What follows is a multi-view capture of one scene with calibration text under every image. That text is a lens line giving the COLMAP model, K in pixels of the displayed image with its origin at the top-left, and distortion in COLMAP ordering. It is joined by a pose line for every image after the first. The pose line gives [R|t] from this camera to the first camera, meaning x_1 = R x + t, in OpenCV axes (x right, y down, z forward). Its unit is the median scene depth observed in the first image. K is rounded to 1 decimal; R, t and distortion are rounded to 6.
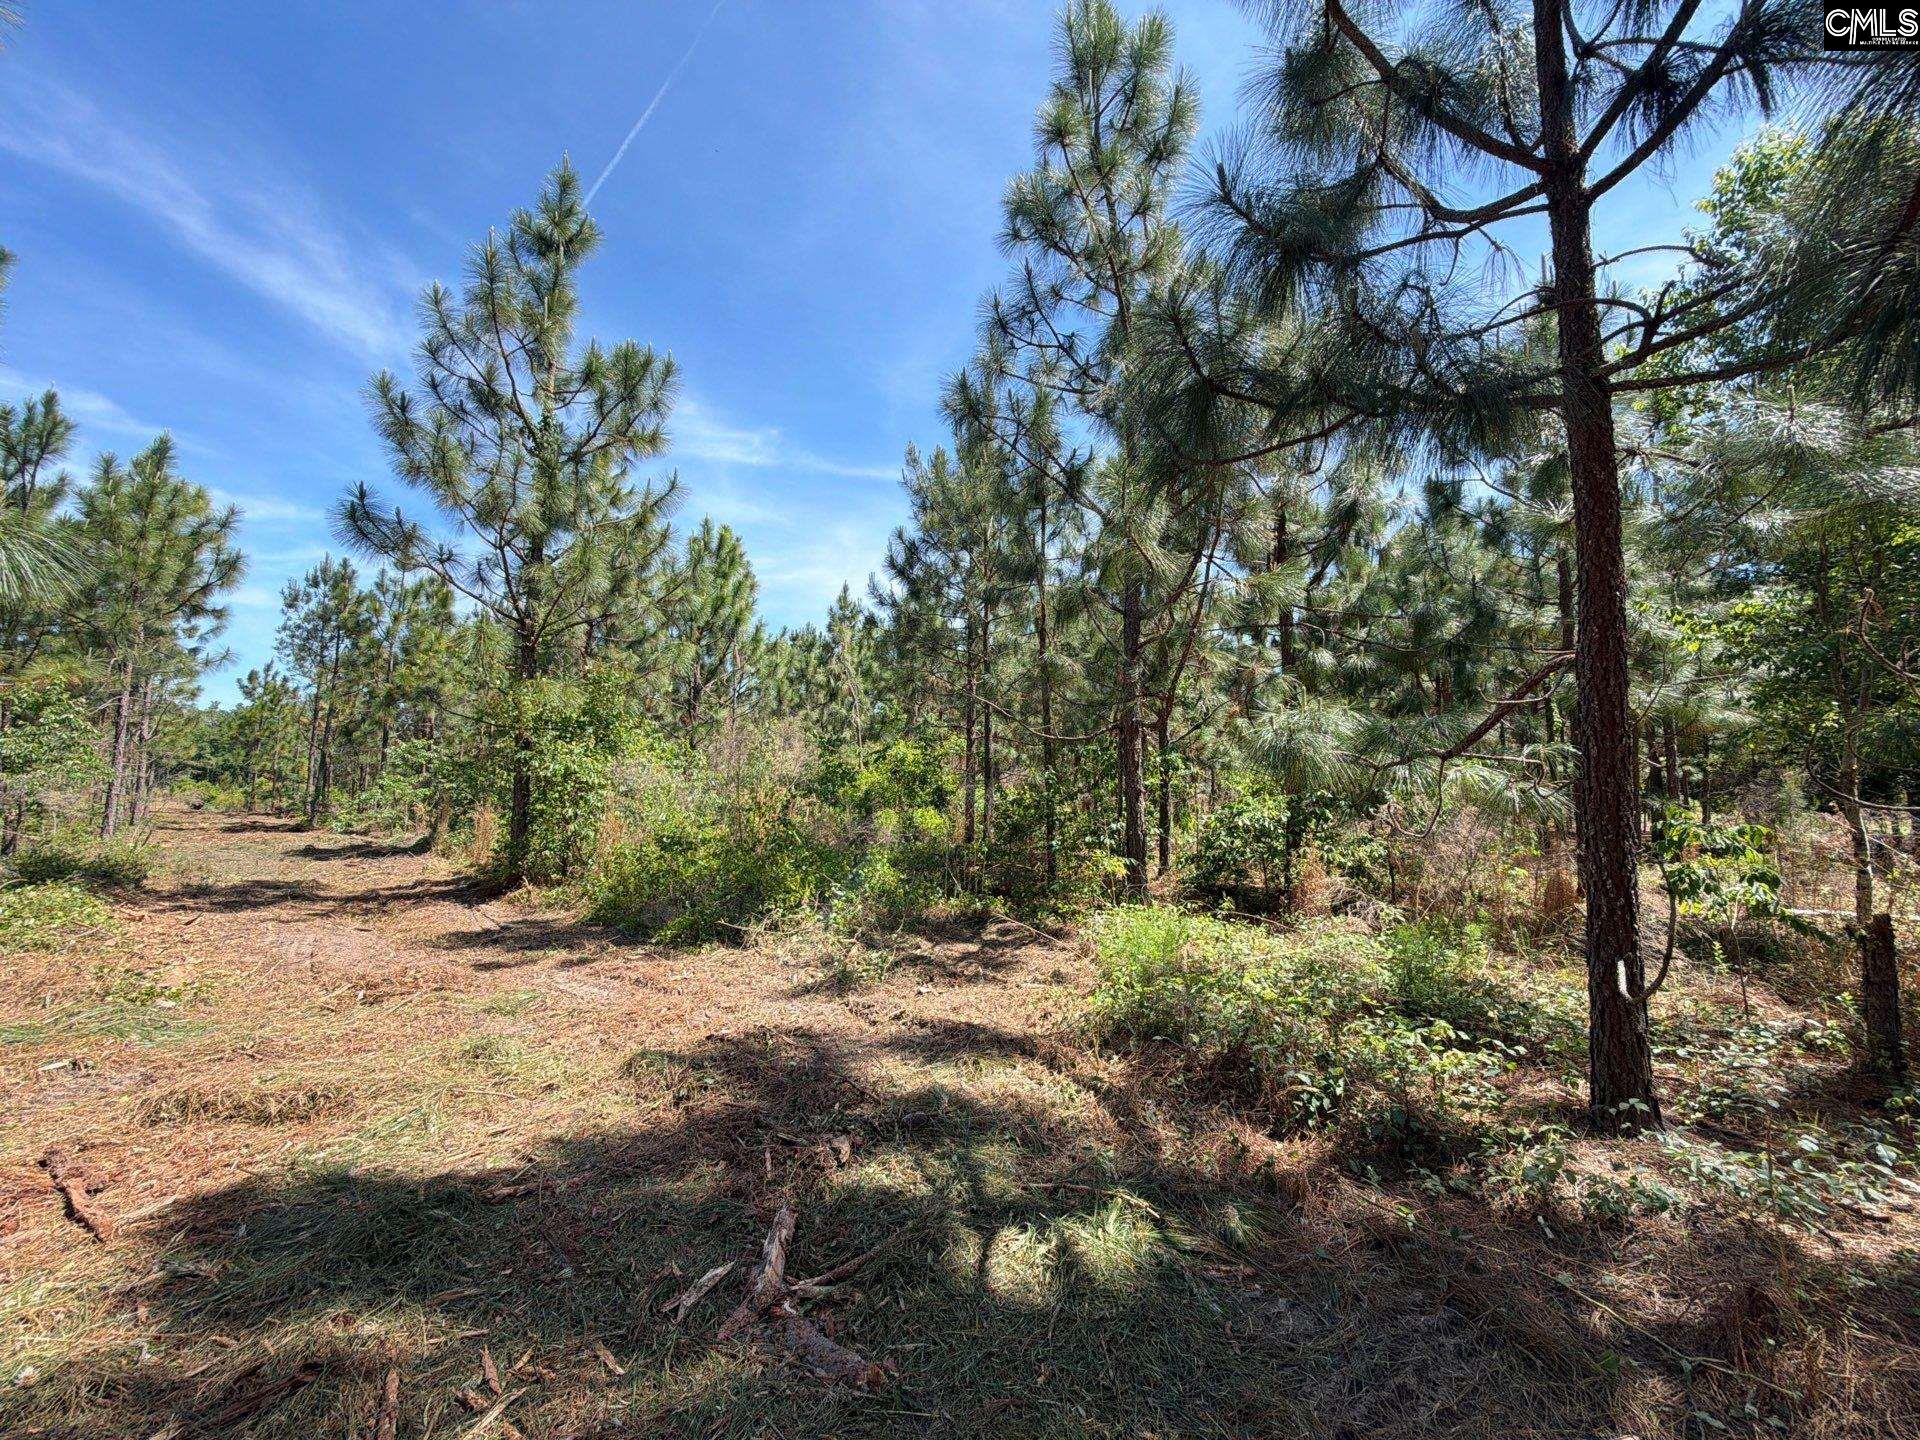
lens RADIAL K [[761.2, 0, 959.2], [0, 761.2, 716.1], [0, 0, 1]] dist [0.002631, -0.000417]
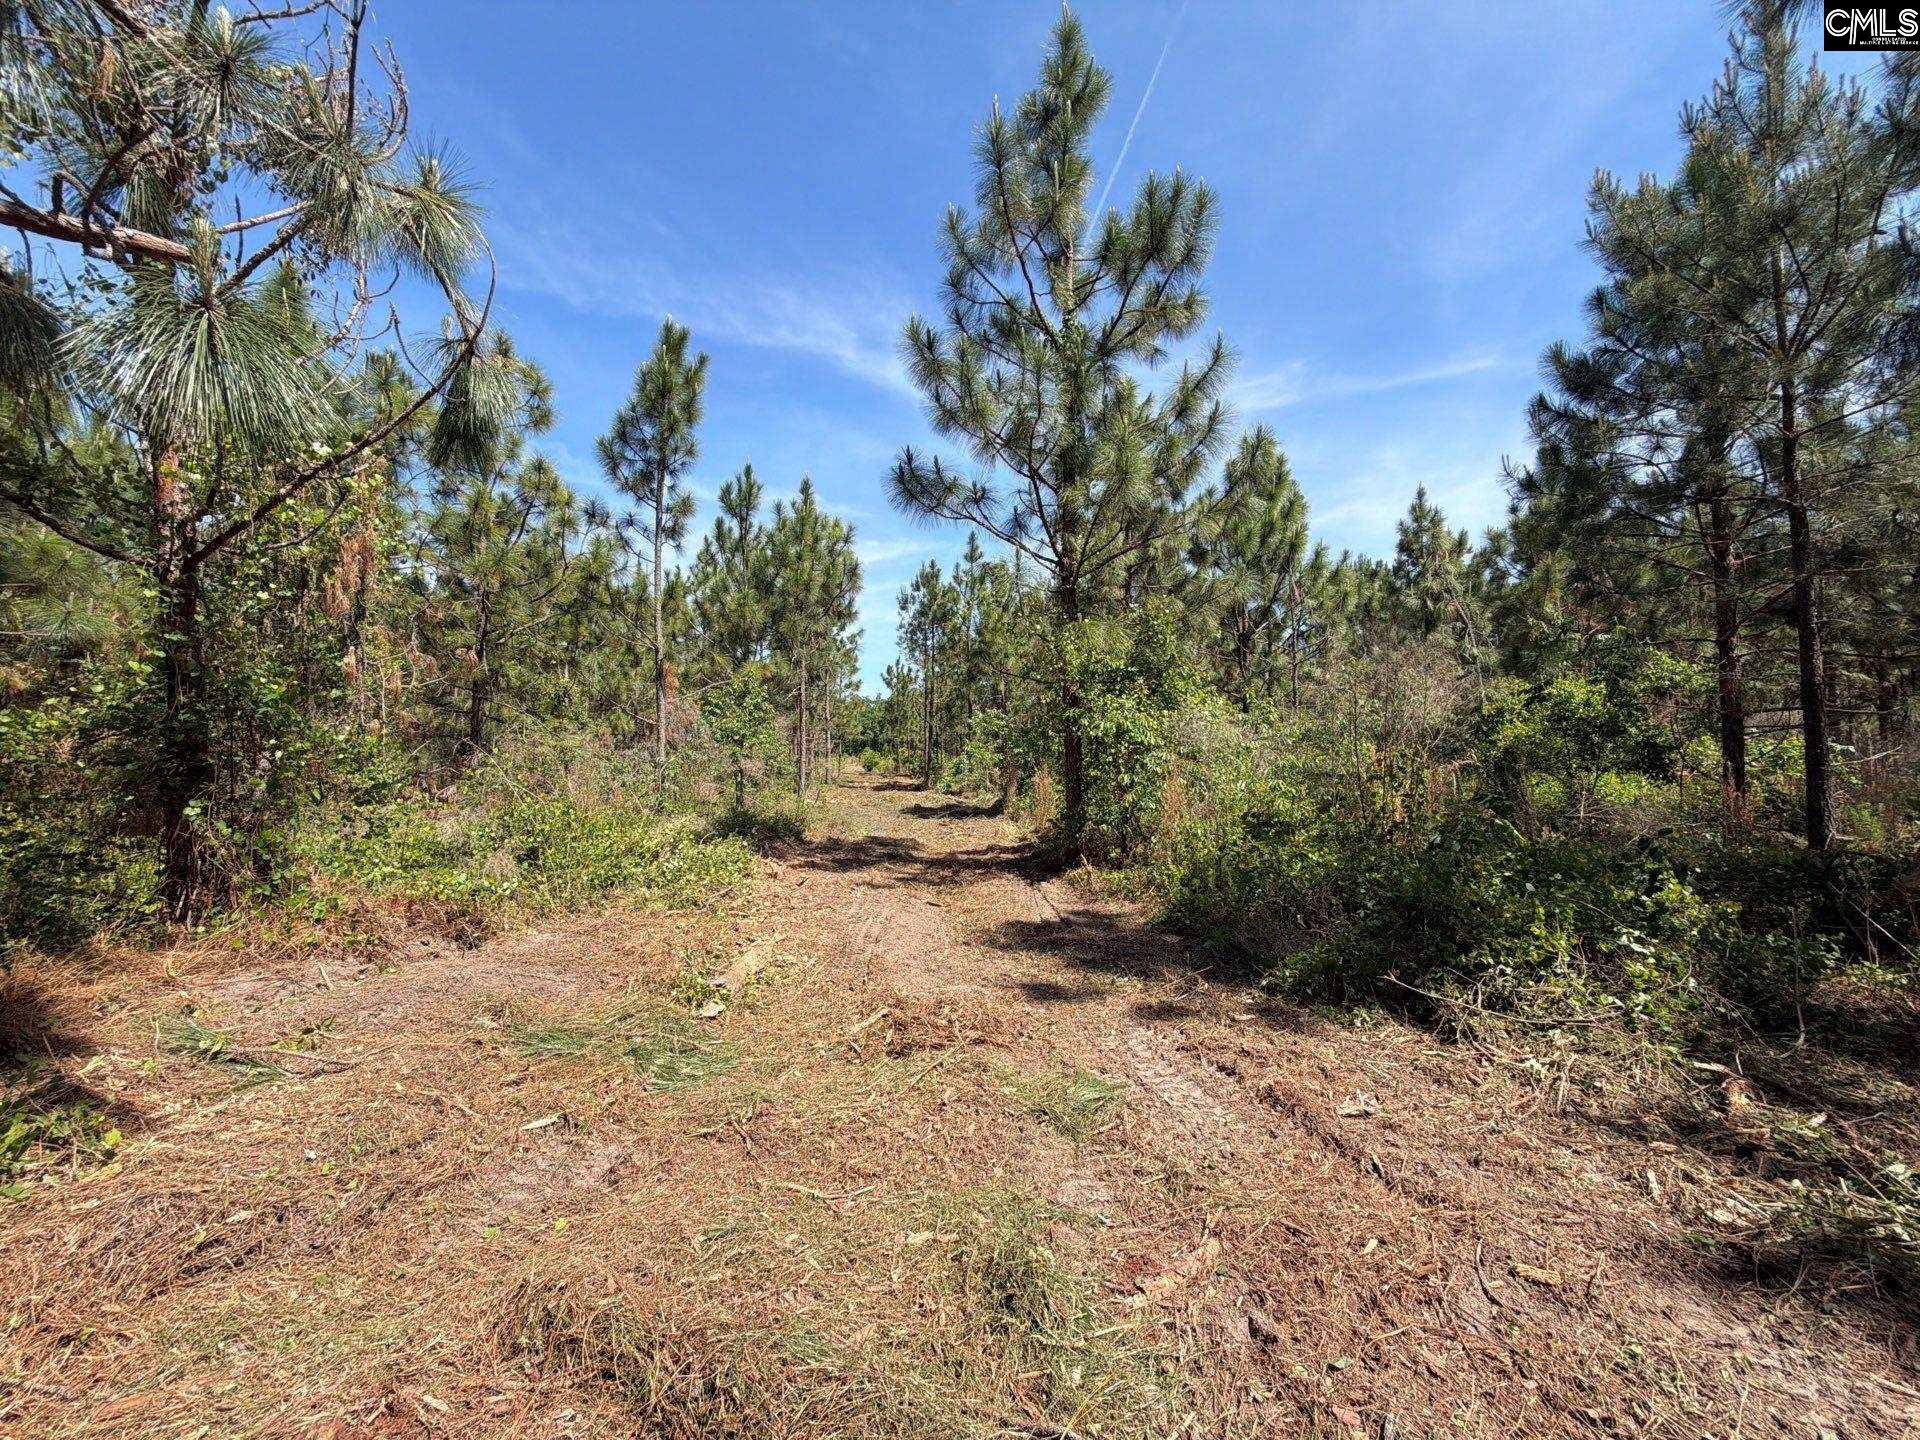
lens RADIAL K [[761.2, 0, 947.6], [0, 761.2, 717.9], [0, 0, 1]] dist [0.002631, -0.000417]
pose [[0.770151, -0.044366, -0.636317, -0.128719], [0.077321, 0.996715, 0.024089, 0.024391], [0.633158, -0.067753, 0.771052, 0.239585]]
